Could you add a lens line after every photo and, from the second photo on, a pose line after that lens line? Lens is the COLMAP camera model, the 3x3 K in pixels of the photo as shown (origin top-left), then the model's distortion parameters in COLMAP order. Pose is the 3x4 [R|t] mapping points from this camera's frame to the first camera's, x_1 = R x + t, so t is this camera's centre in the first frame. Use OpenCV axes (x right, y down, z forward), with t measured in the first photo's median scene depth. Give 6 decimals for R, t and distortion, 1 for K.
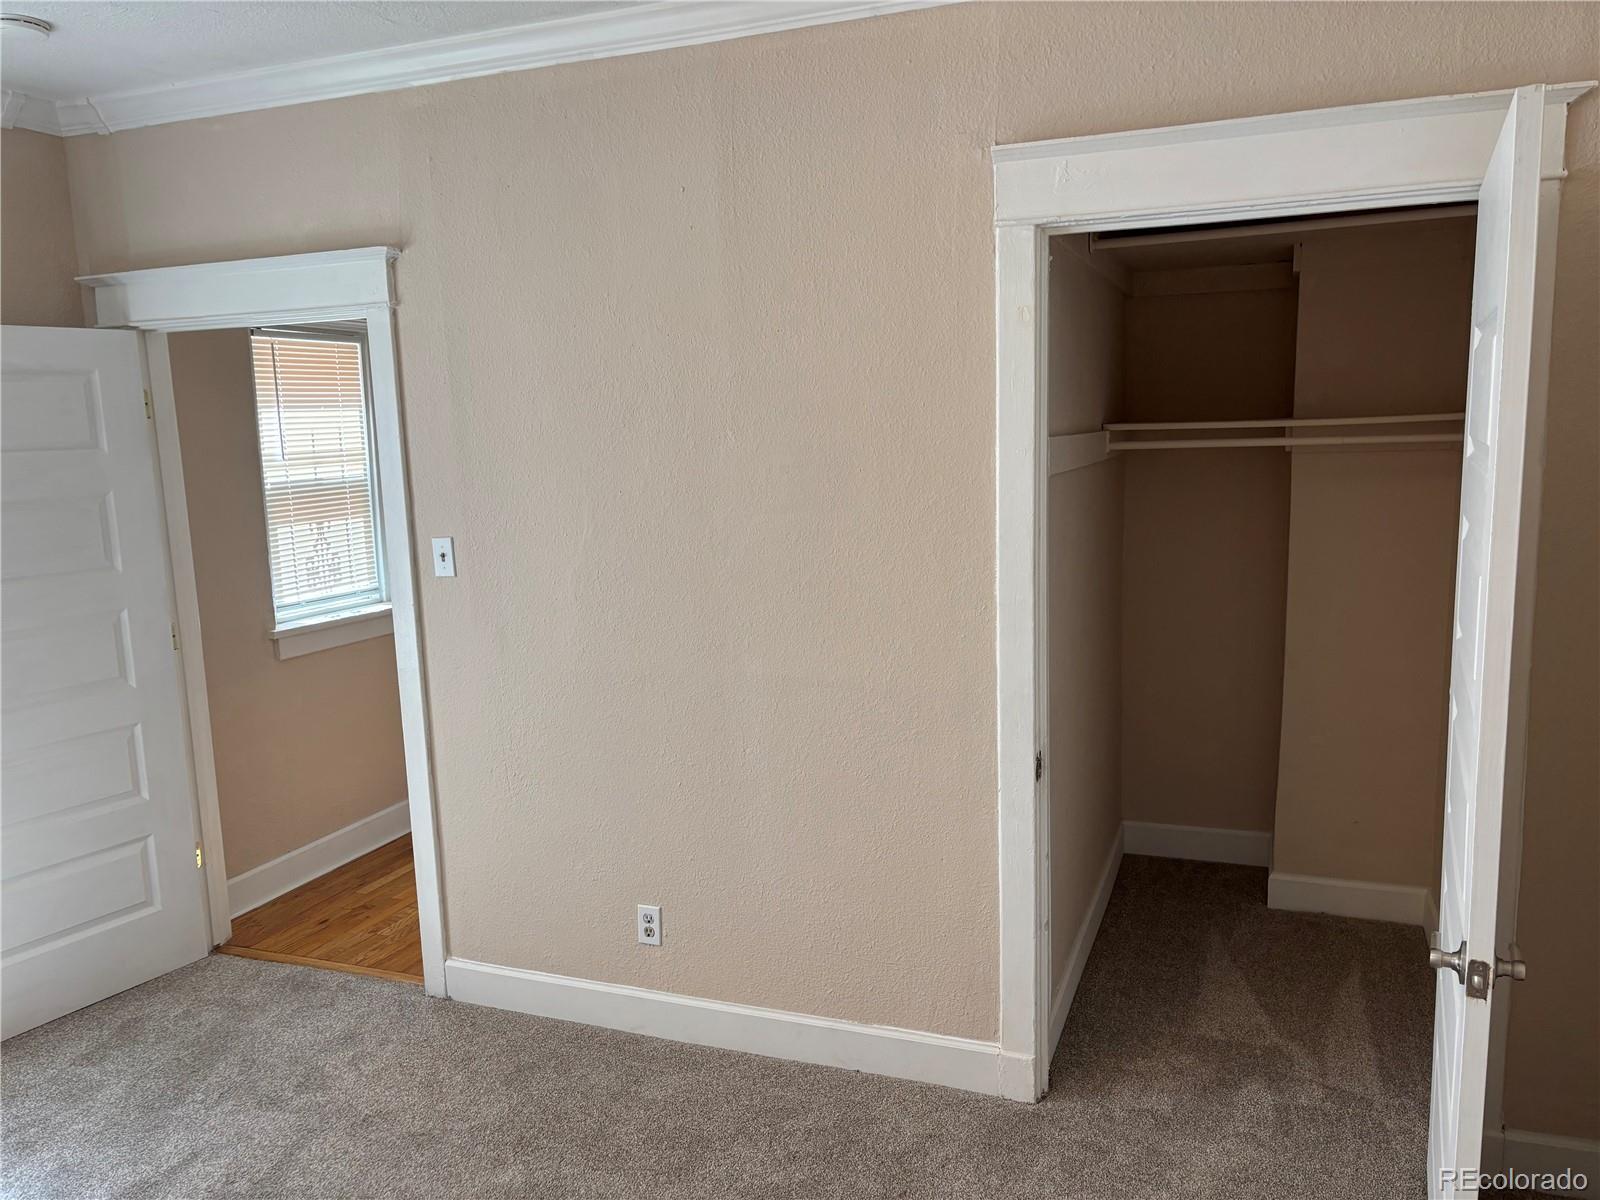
lens RADIAL K [[1254.6, 0, 800.0], [0, 1254.6, 600.0], [0, 0, 1]] dist [0.054294, -0.075292]
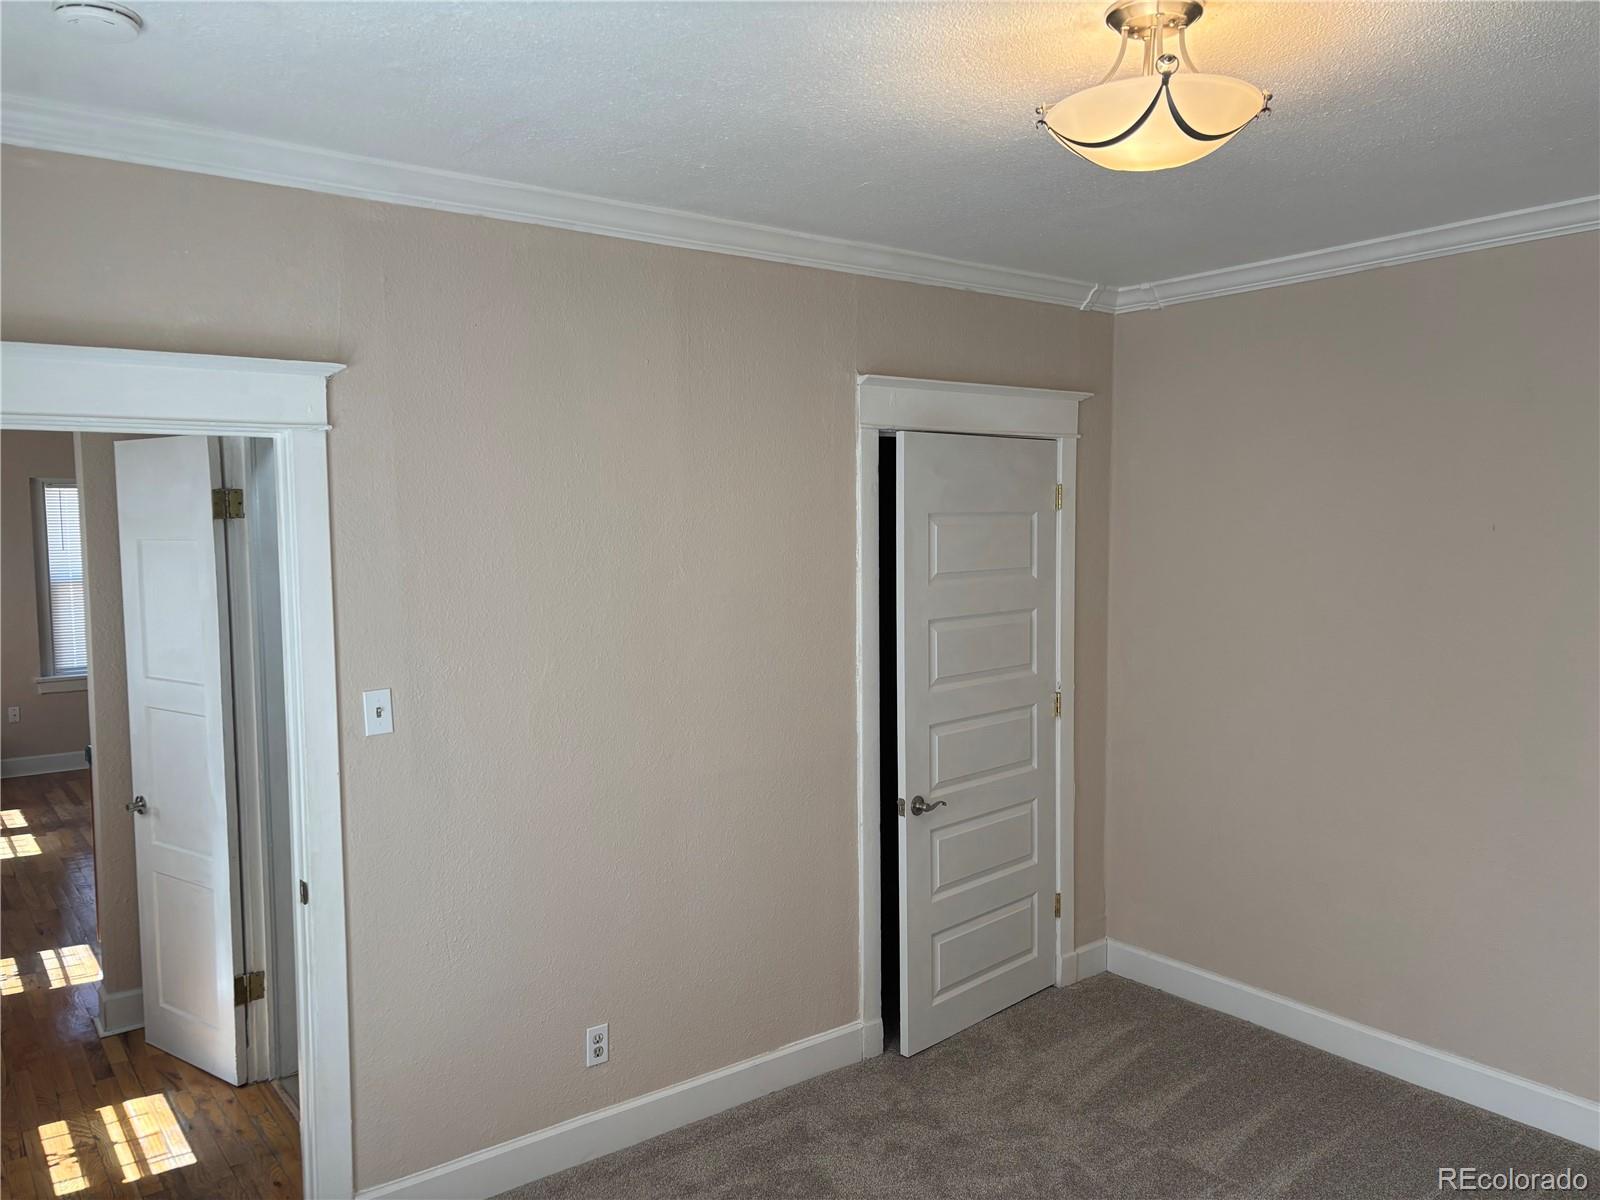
lens RADIAL K [[1207.9, 0, 803.9], [0, 1207.9, 619.2], [0, 0, 1]] dist [-0.001320, 0.000111]
pose [[0.509471, -0.038376, 0.859632, -0.873833], [0.128932, 0.991132, -0.032167, -0.033645], [-0.850774, 0.127222, 0.509901, 0.310770]]
